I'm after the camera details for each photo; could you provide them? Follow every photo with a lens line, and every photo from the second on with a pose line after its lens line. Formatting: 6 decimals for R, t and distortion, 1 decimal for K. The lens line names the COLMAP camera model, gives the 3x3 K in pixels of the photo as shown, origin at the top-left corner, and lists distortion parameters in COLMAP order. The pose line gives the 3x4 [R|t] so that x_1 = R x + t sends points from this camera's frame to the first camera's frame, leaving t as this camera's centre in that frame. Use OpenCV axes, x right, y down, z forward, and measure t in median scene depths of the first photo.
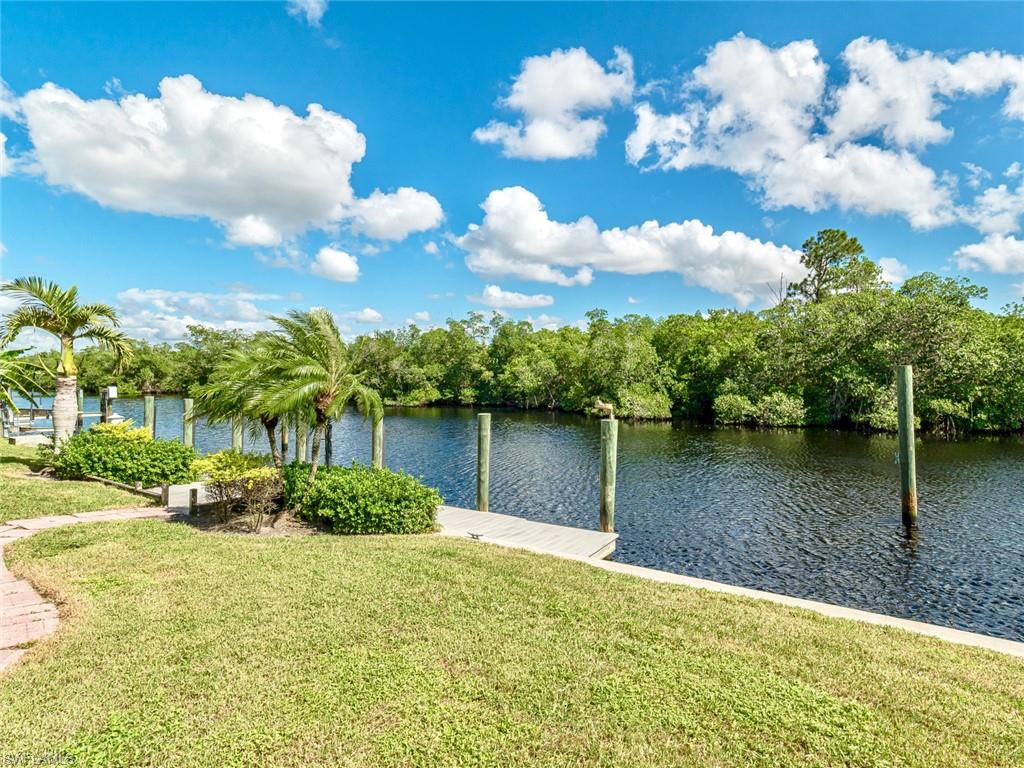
lens RADIAL K [[546.0, 0, 507.4], [0, 546.0, 374.4], [0, 0, 1]] dist [0.017804, -0.023476]
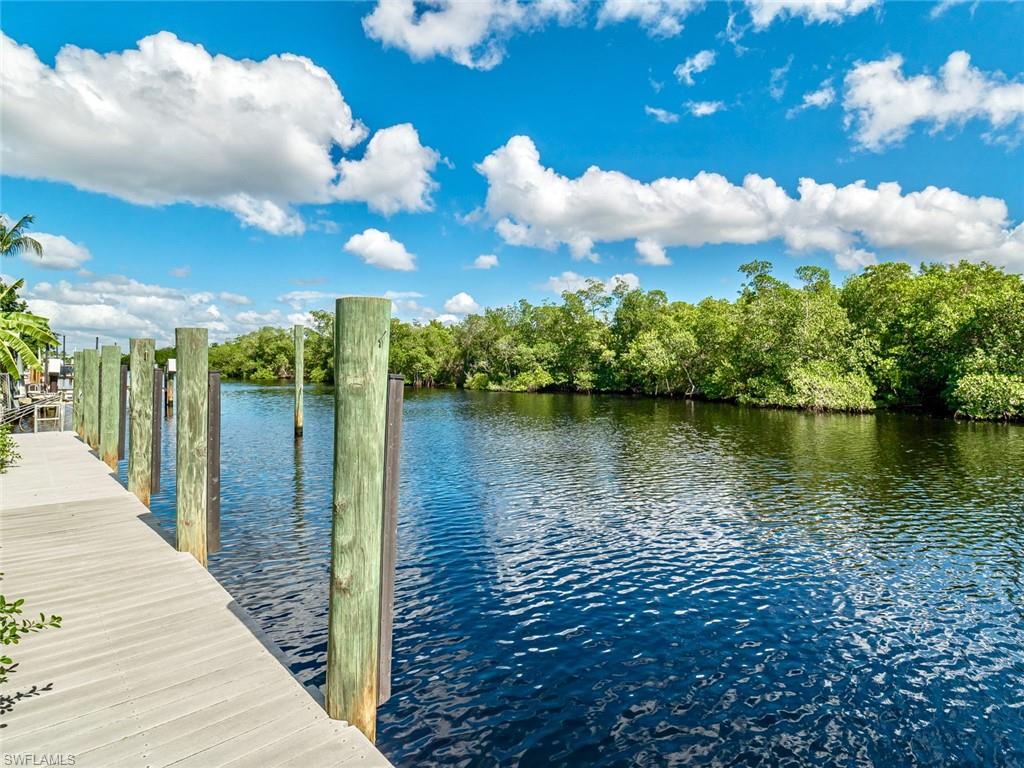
lens RADIAL K [[546.0, 0, 507.4], [0, 546.0, 374.4], [0, 0, 1]] dist [0.017804, -0.023476]
pose [[0.970177, 0.007478, -0.242283, 0.016116], [-0.004792, 0.999920, 0.011672, 0.022425], [0.242351, -0.010163, 0.970135, 0.172293]]
